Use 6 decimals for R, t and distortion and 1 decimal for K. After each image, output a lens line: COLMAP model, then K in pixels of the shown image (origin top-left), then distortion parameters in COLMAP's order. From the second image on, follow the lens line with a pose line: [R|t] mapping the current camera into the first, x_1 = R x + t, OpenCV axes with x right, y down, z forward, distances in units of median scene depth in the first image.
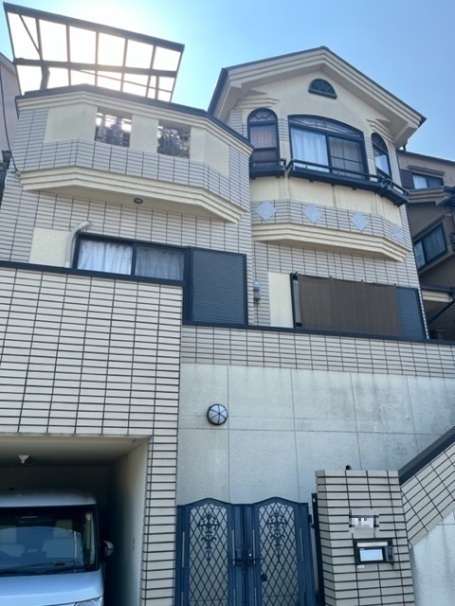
lens RADIAL K [[459.4, 0, 227.5], [0, 459.4, 303.0], [0, 0, 1]] dist [0.084841, -0.120217]
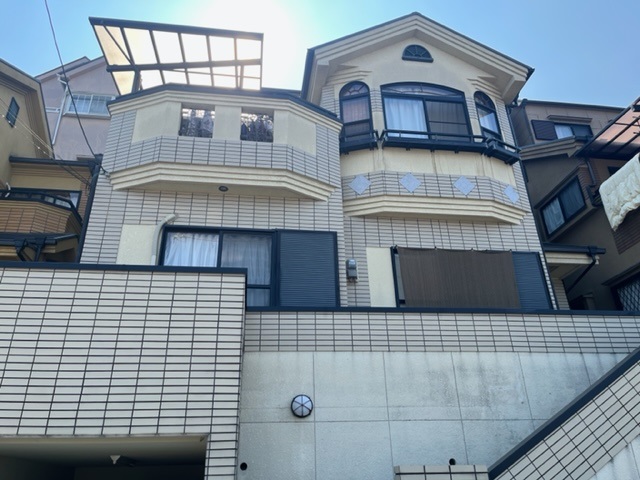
lens RADIAL K [[485.2, 0, 318.0], [0, 485.2, 236.1], [0, 0, 1]] dist [0.084841, -0.120217]
pose [[0.987865, -0.083032, -0.131259, 0.129583], [0.071244, 0.993199, -0.092089, -0.006116], [0.138013, 0.081620, 0.987062, -0.006006]]
